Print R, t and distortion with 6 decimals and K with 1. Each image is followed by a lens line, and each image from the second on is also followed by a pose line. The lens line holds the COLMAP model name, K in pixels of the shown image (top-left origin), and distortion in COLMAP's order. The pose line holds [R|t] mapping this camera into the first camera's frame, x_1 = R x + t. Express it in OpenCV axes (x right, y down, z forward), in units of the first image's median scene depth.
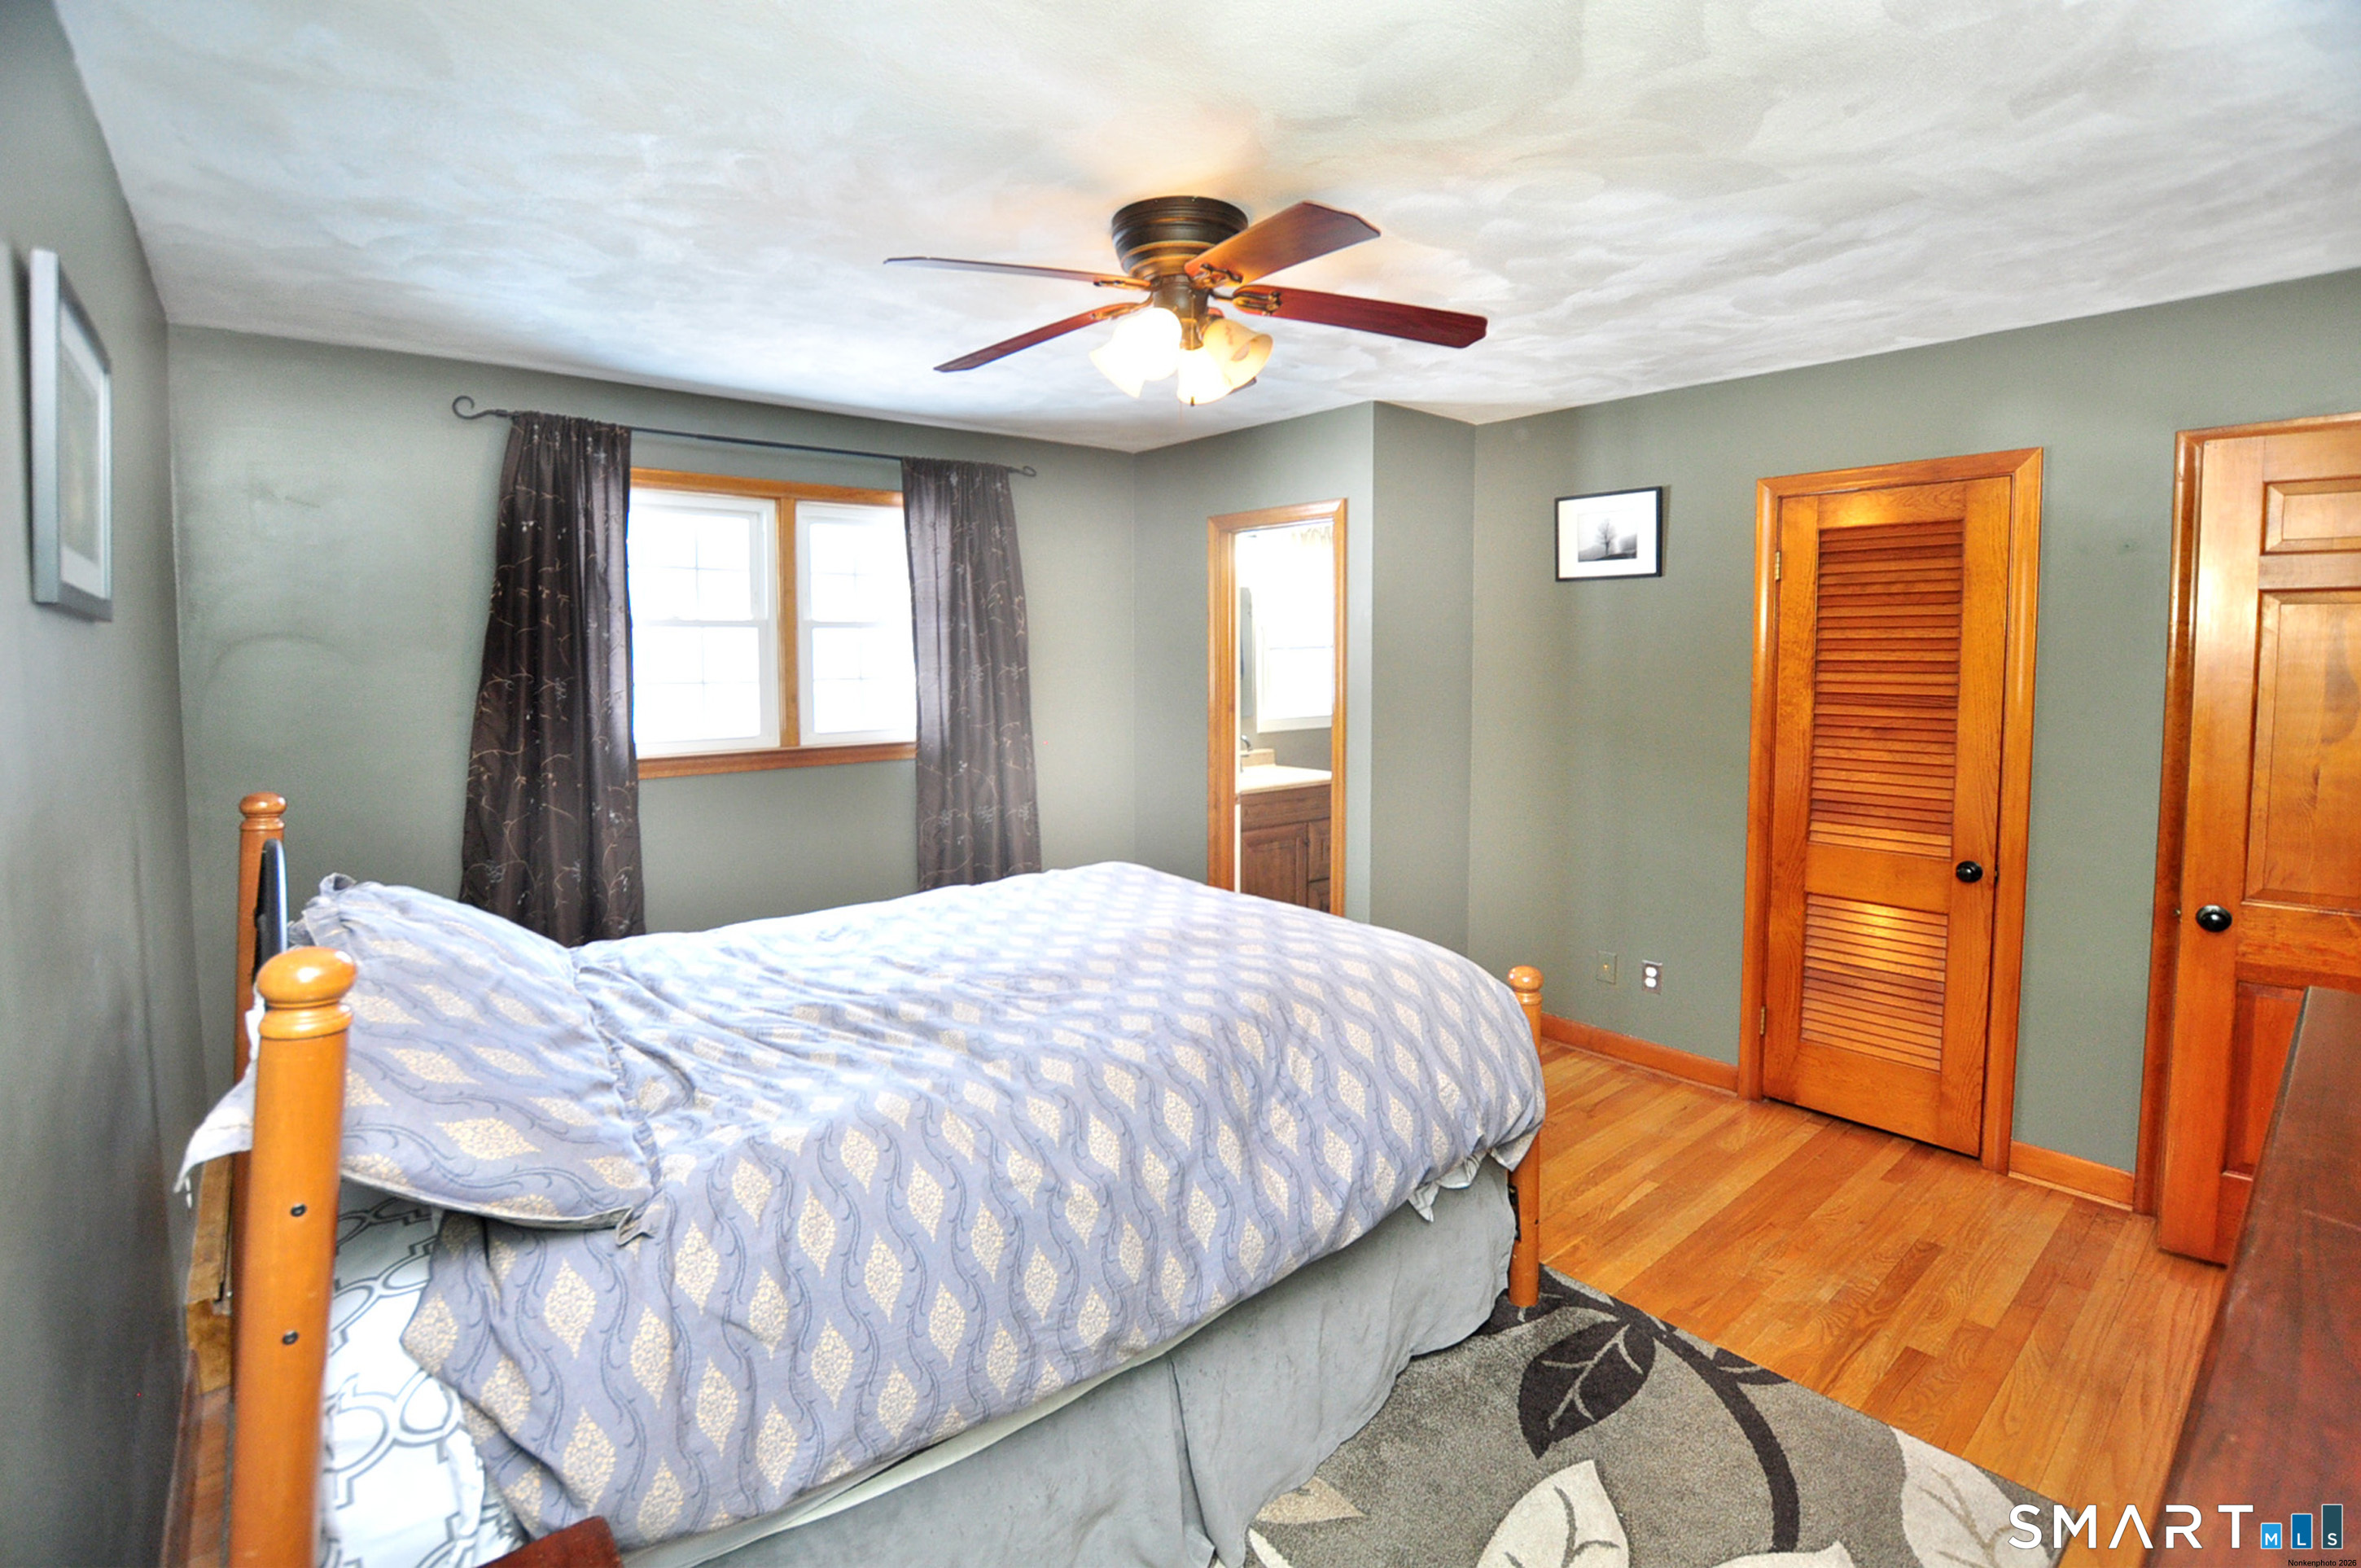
lens RADIAL K [[1051.6, 0, 1175.7], [0, 1051.6, 706.2], [0, 0, 1]] dist [-0.025653, 0.000024]
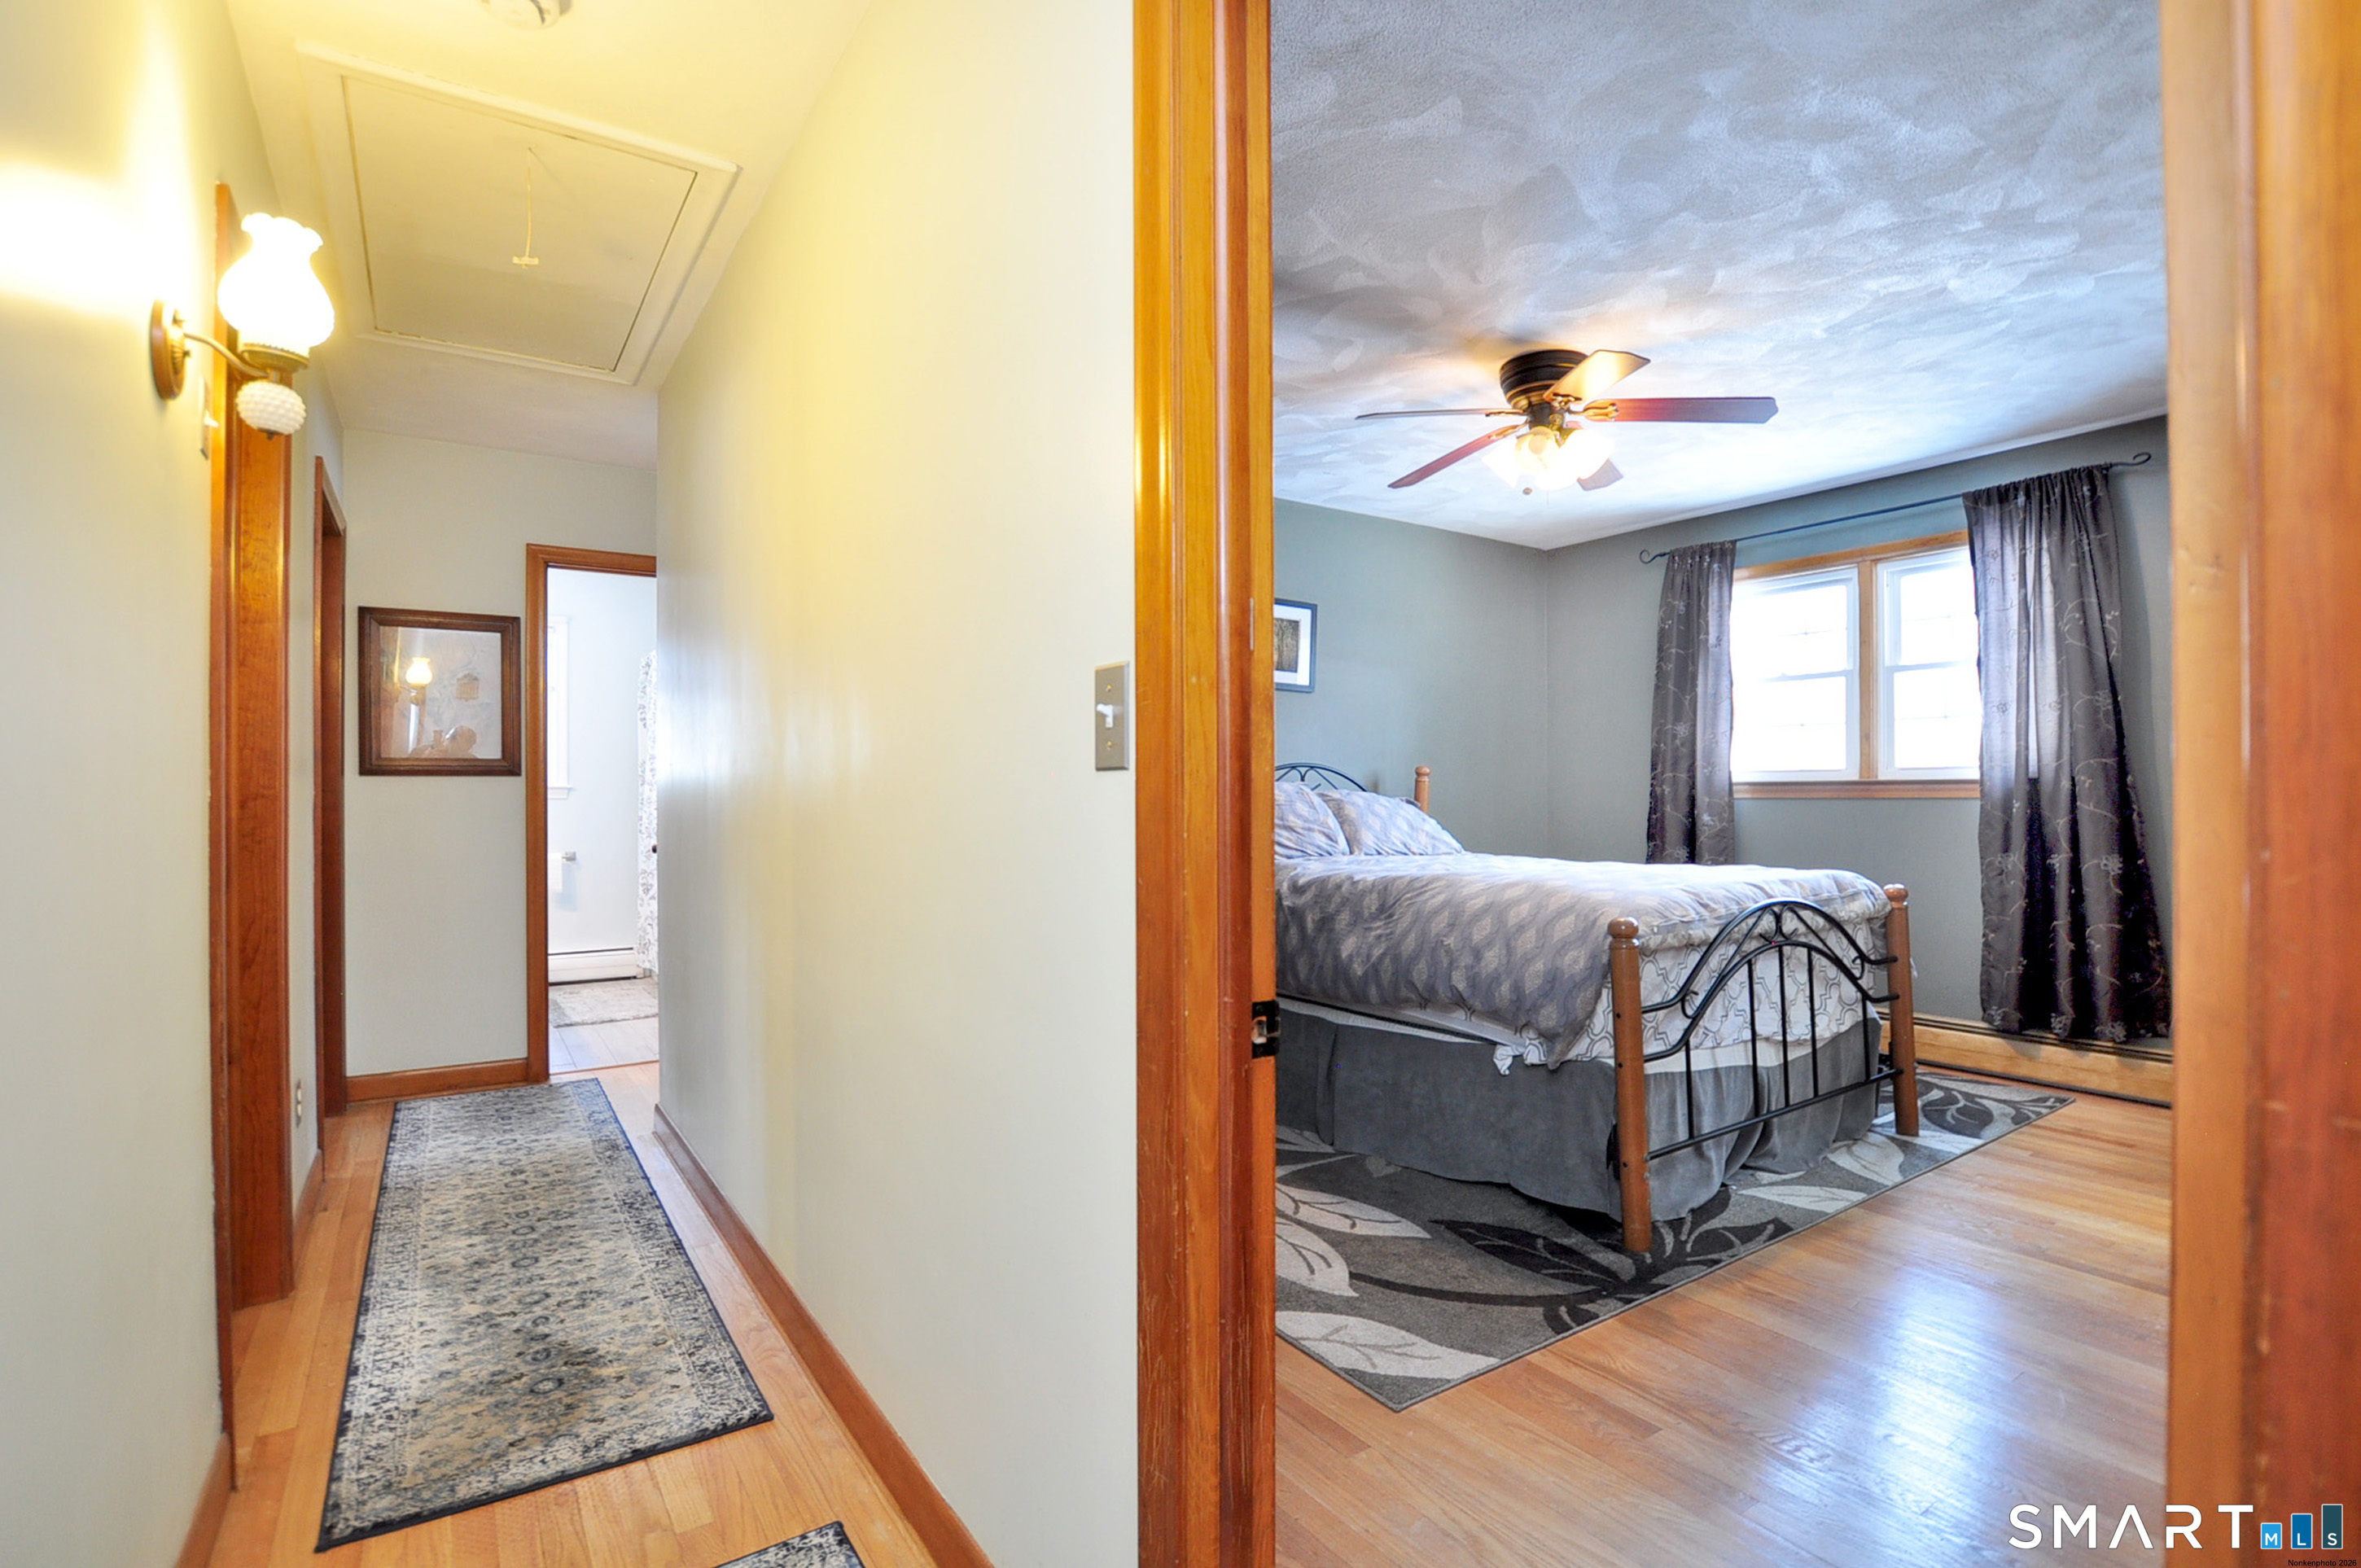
lens RADIAL K [[1105.4, 0, 1189.9], [0, 1105.4, 800.7], [0, 0, 1]] dist [-0.030471, -0.000012]
pose [[-0.089623, 0.008197, -0.995942, 0.930582], [-0.056932, 0.998289, 0.013340, 0.092904], [0.994347, 0.057897, -0.089003, 0.409754]]
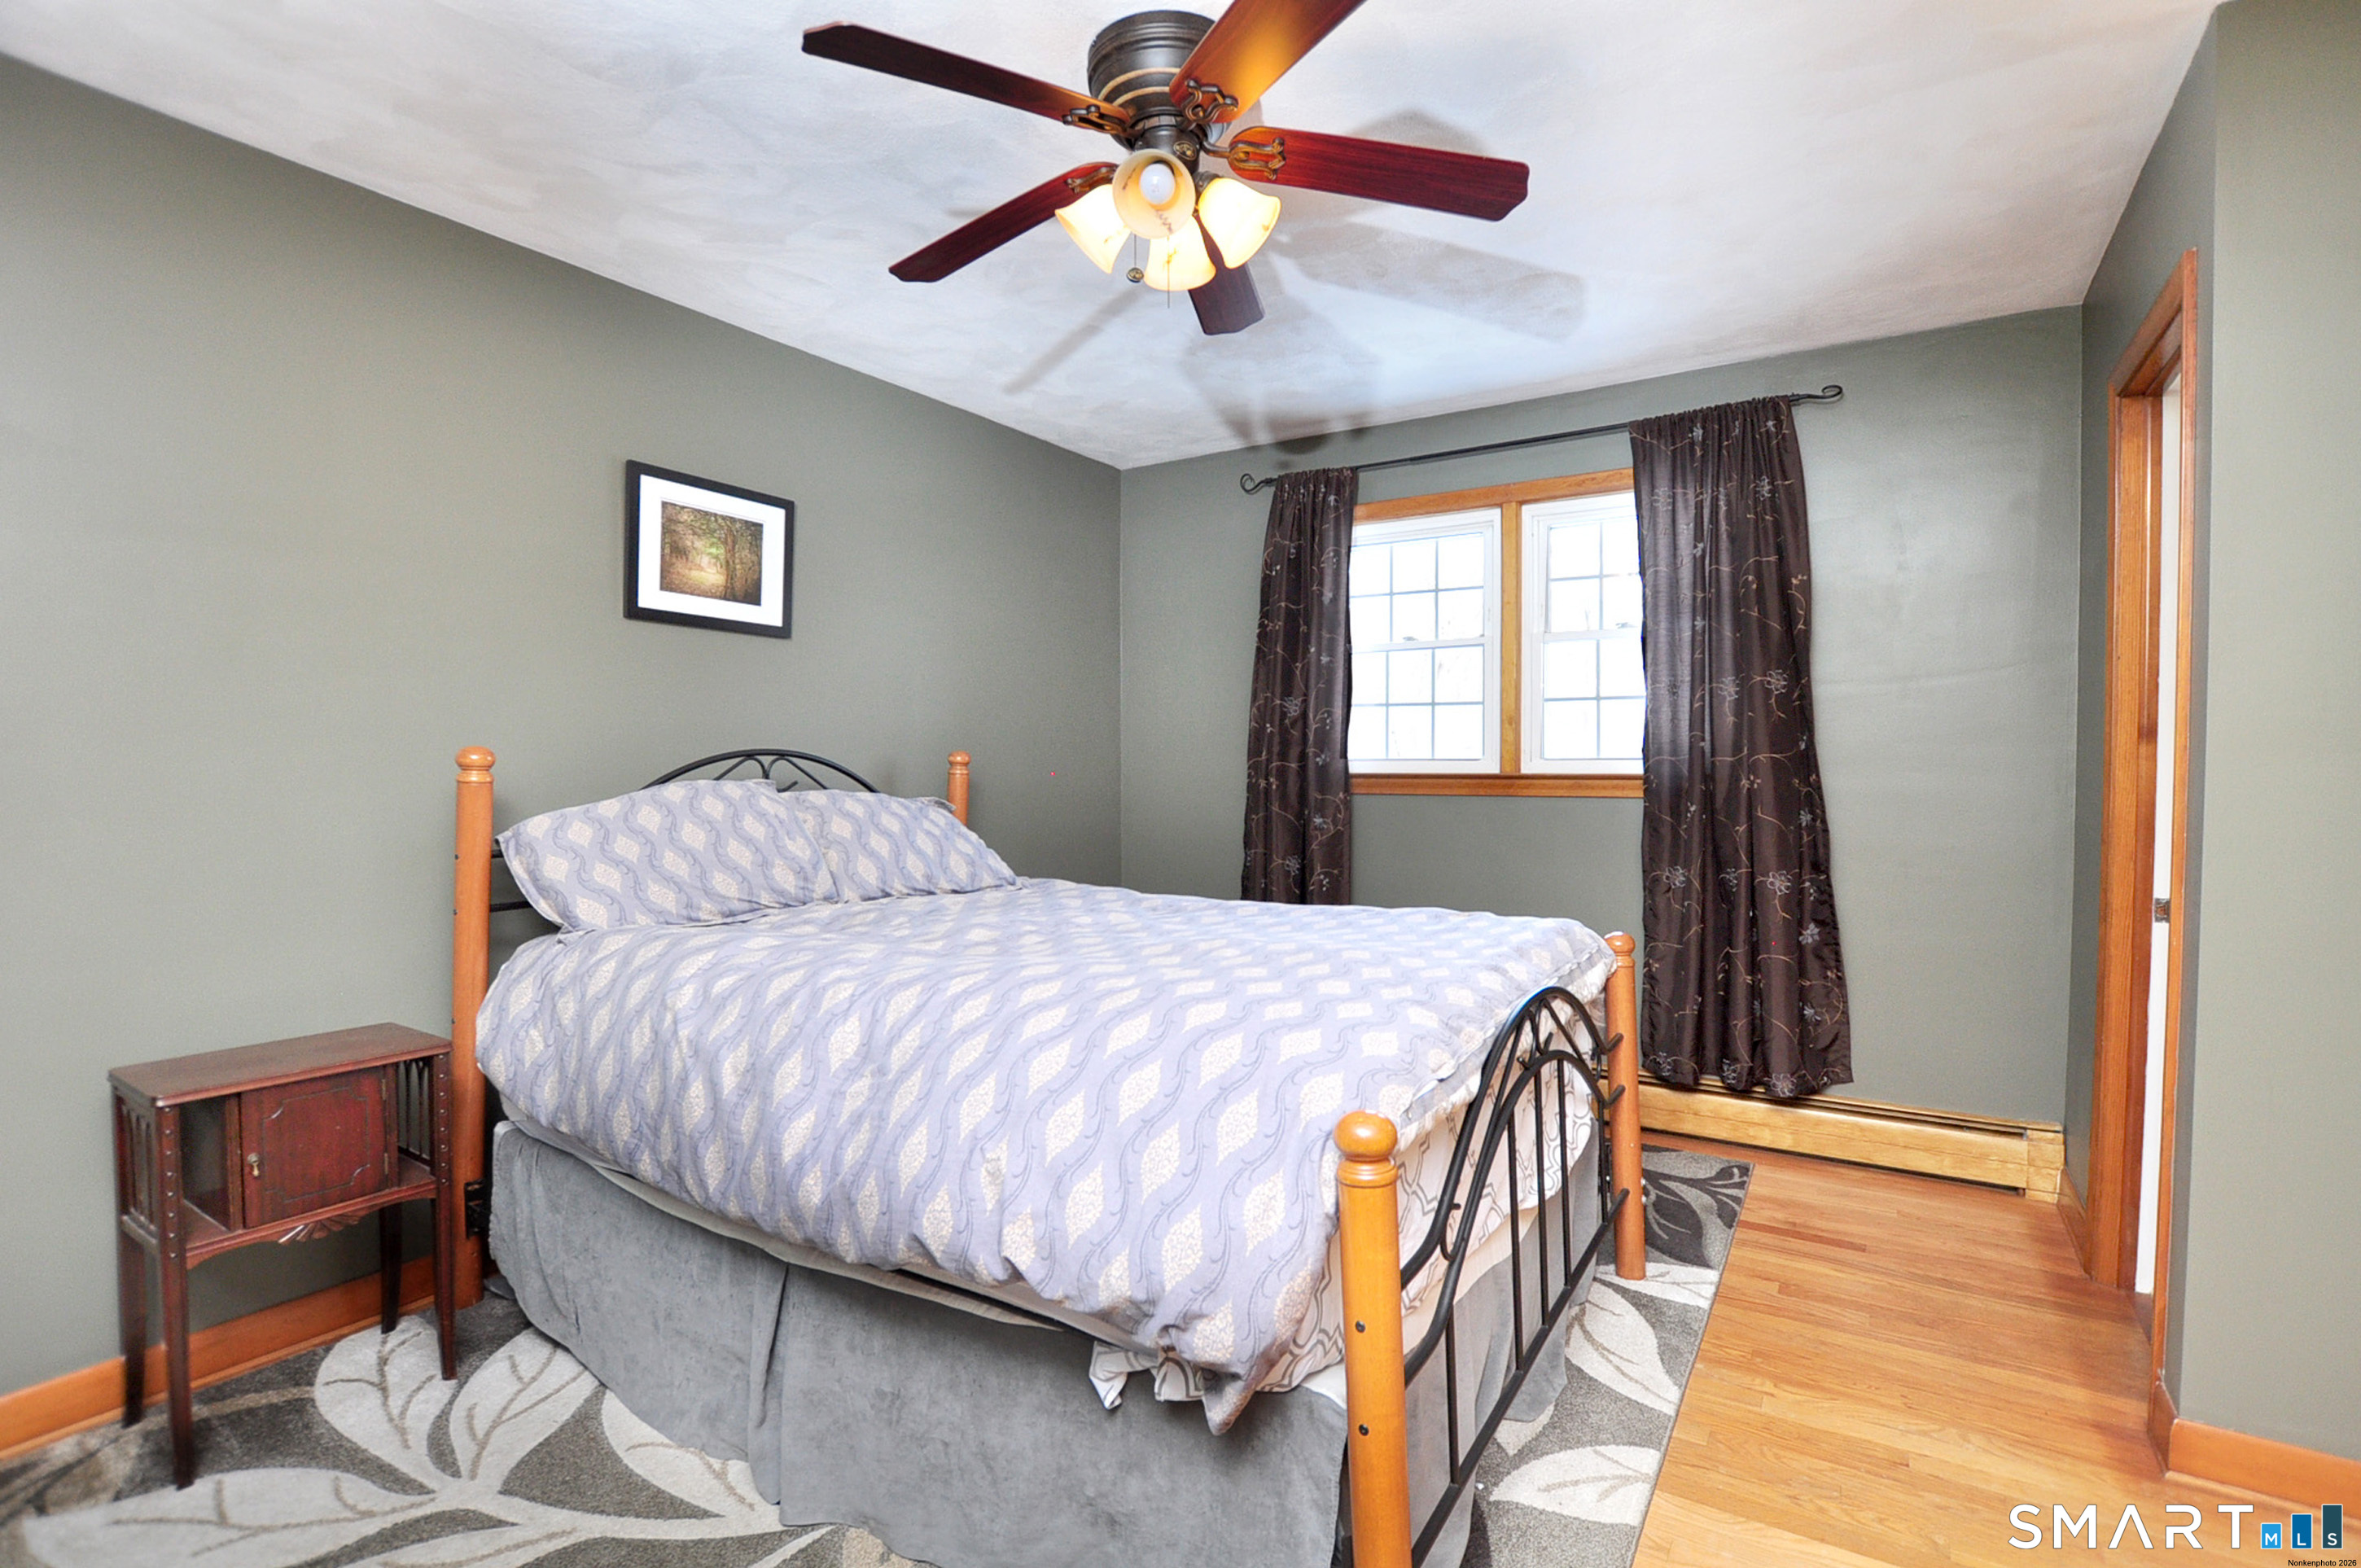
lens RADIAL K [[1105.4, 0, 1189.9], [0, 1105.4, 800.7], [0, 0, 1]] dist [-0.030471, -0.000012]
pose [[0.307297, 0.035637, -0.950946, 0.498589], [-0.056486, 0.998220, 0.019155, 0.063878], [0.949936, 0.047828, 0.308763, 0.471150]]
